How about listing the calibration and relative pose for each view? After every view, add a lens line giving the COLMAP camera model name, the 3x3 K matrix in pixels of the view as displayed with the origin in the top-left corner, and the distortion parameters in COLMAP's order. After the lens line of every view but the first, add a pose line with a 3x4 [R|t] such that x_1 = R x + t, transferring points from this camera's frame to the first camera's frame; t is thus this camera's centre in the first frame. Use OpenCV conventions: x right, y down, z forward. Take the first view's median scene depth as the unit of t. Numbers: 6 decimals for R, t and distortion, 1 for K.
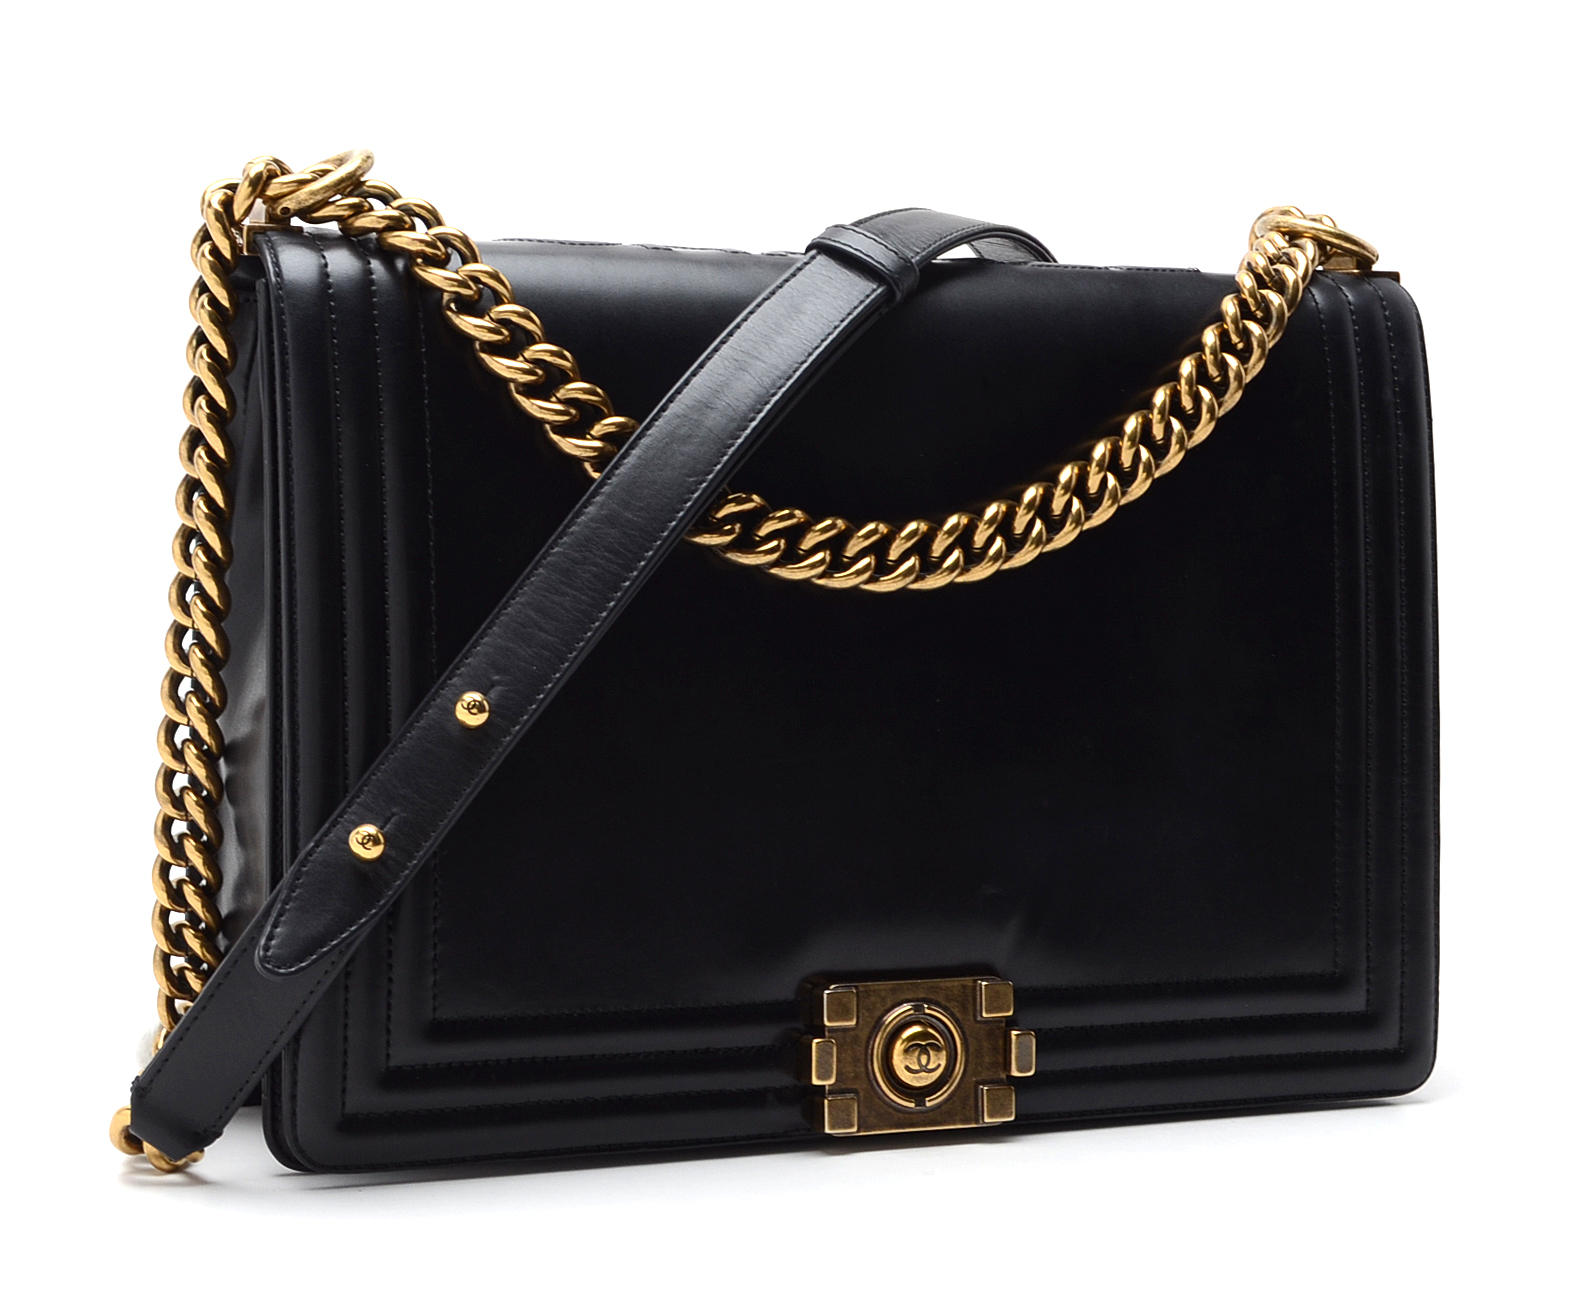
lens RADIAL K [[3424.1, 0, 784.5], [0, 3424.1, 651.0], [0, 0, 1]] dist [0.064105, -0.063843]
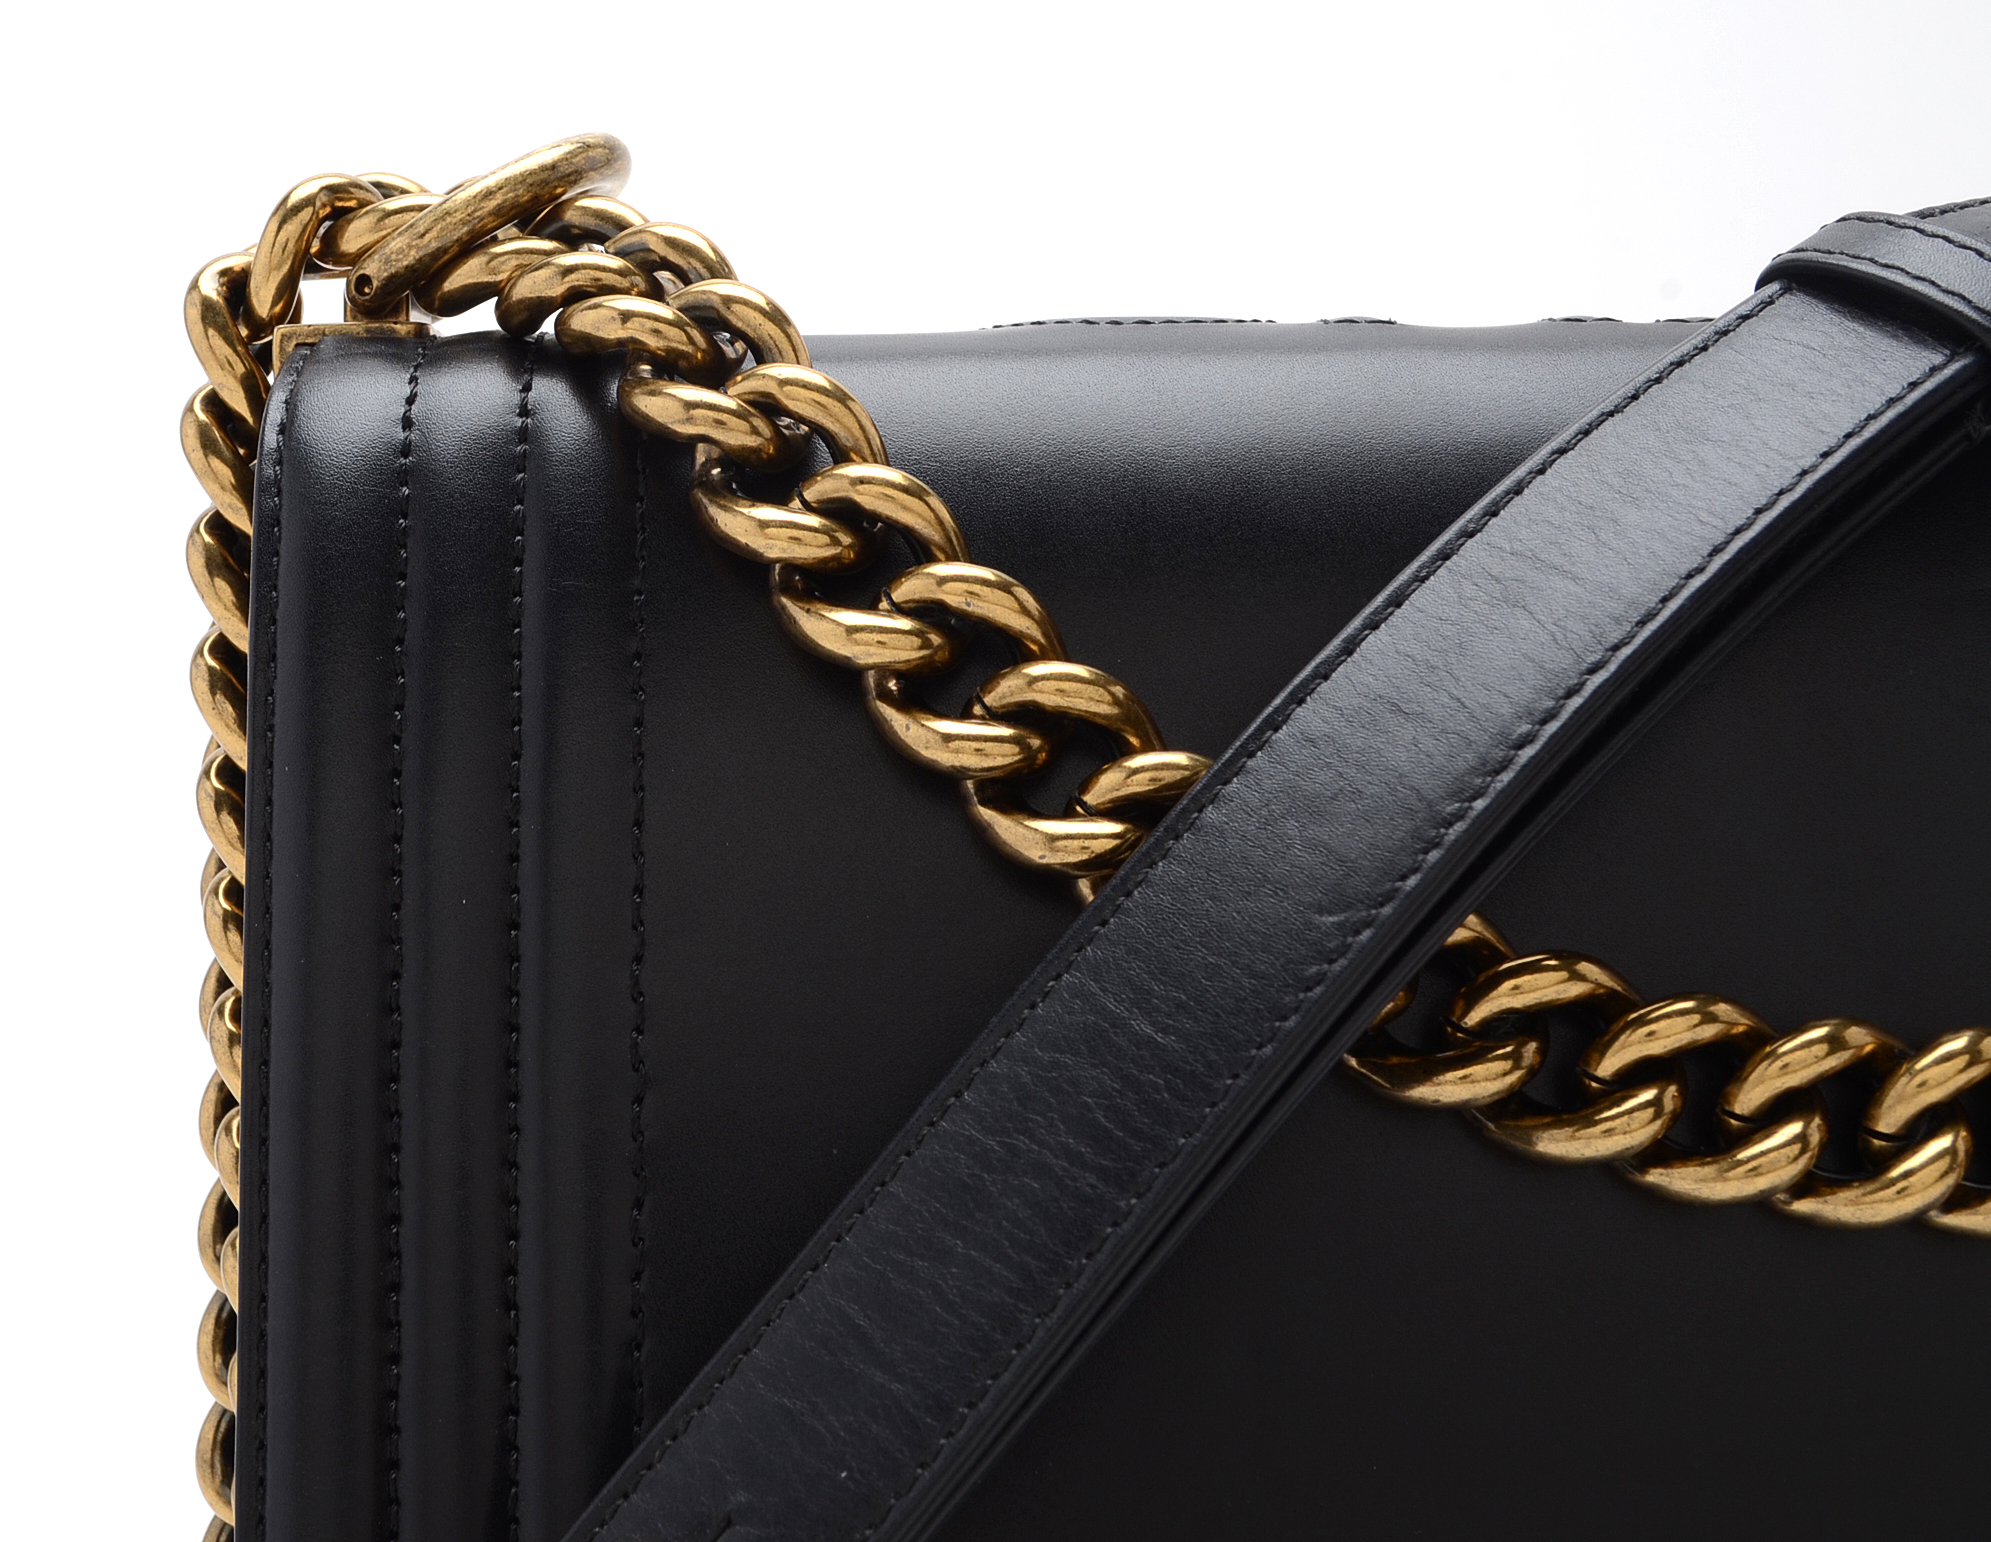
lens RADIAL K [[3402.3, 0, 749.3], [0, 3402.3, 764.0], [0, 0, 1]] dist [-0.013476, -0.049446]
pose [[0.897091, -0.044184, -0.439630, 0.070278], [-0.001545, 0.994668, -0.103119, -0.029999], [0.441842, 0.093186, 0.892240, 0.660652]]
